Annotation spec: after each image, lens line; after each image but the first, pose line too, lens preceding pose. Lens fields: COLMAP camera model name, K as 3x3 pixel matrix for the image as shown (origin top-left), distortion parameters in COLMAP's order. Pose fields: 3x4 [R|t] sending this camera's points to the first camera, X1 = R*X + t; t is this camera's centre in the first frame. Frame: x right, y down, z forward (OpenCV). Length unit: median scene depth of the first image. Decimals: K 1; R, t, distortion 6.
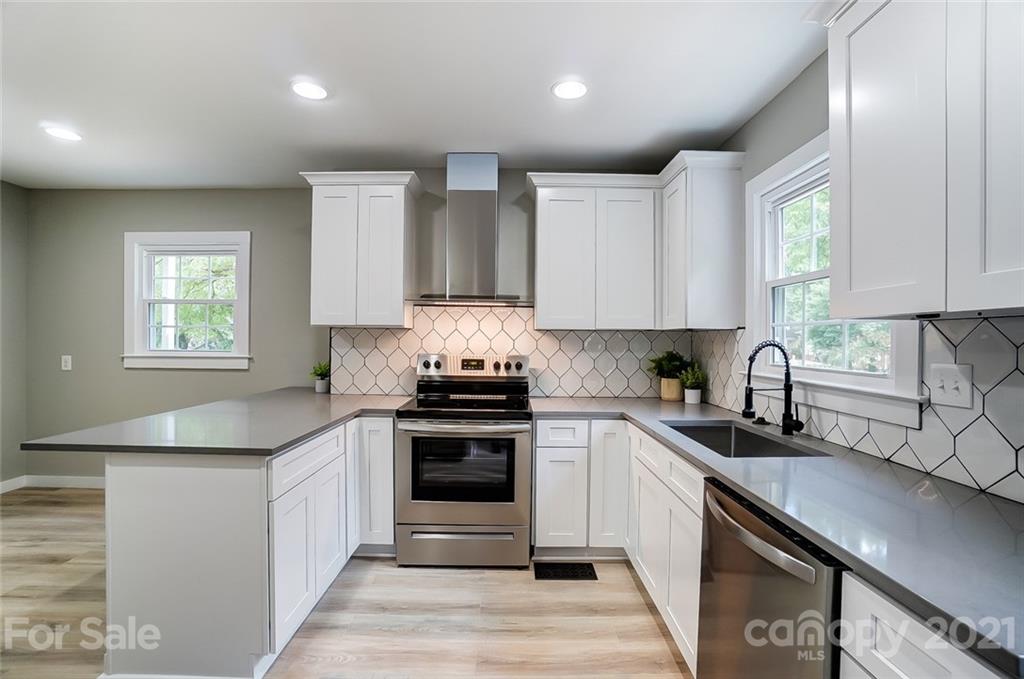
lens RADIAL K [[460.9, 0, 509.9], [0, 460.9, 344.1], [0, 0, 1]] dist [-0.057991, 0.019319]
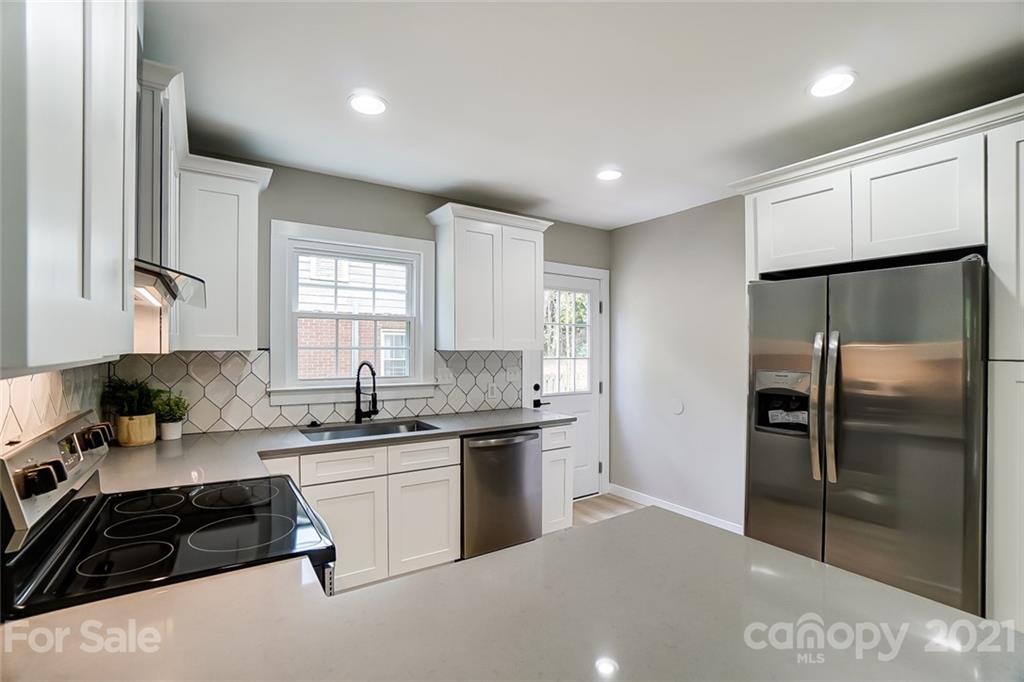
lens RADIAL K [[463.9, 0, 510.9], [0, 463.9, 350.9], [0, 0, 1]] dist [-0.056572, 0.017090]
pose [[-0.554027, -0.019511, 0.832270, -0.620842], [-0.003143, 0.999767, 0.021345, -0.048672], [-0.832493, 0.009210, -0.553959, 0.949145]]
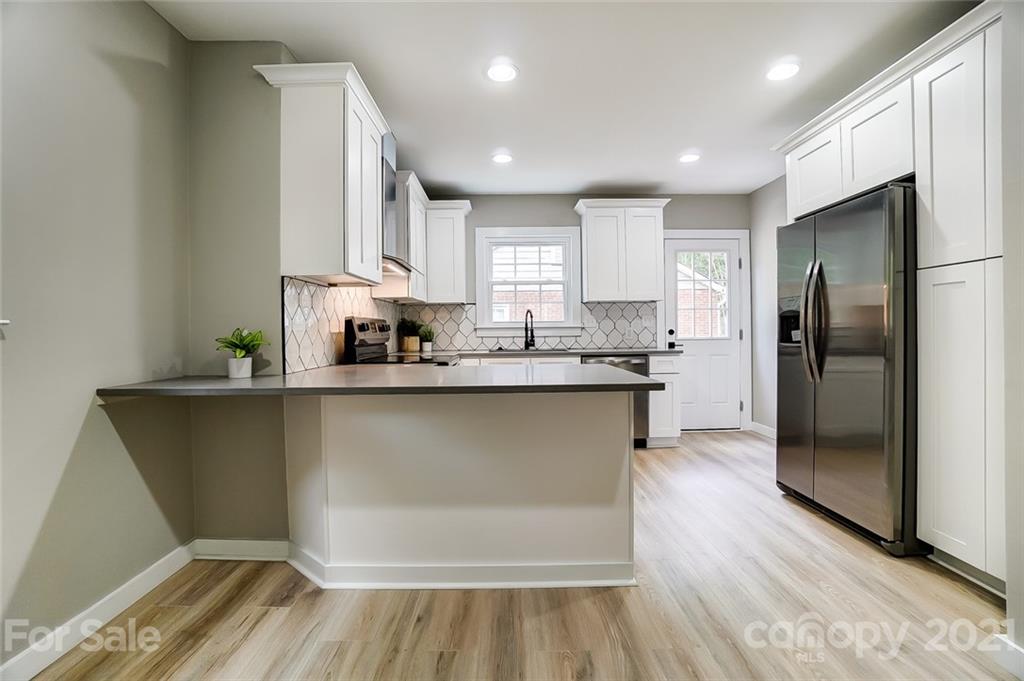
lens RADIAL K [[458.6, 0, 505.7], [0, 458.6, 333.2], [0, 0, 1]] dist [-0.039650, 0.000377]
pose [[0.000041, -0.016285, 0.999867, -1.174675], [0.020610, 0.999655, 0.016280, 0.049446], [-0.999788, 0.020606, 0.000377, 0.738124]]
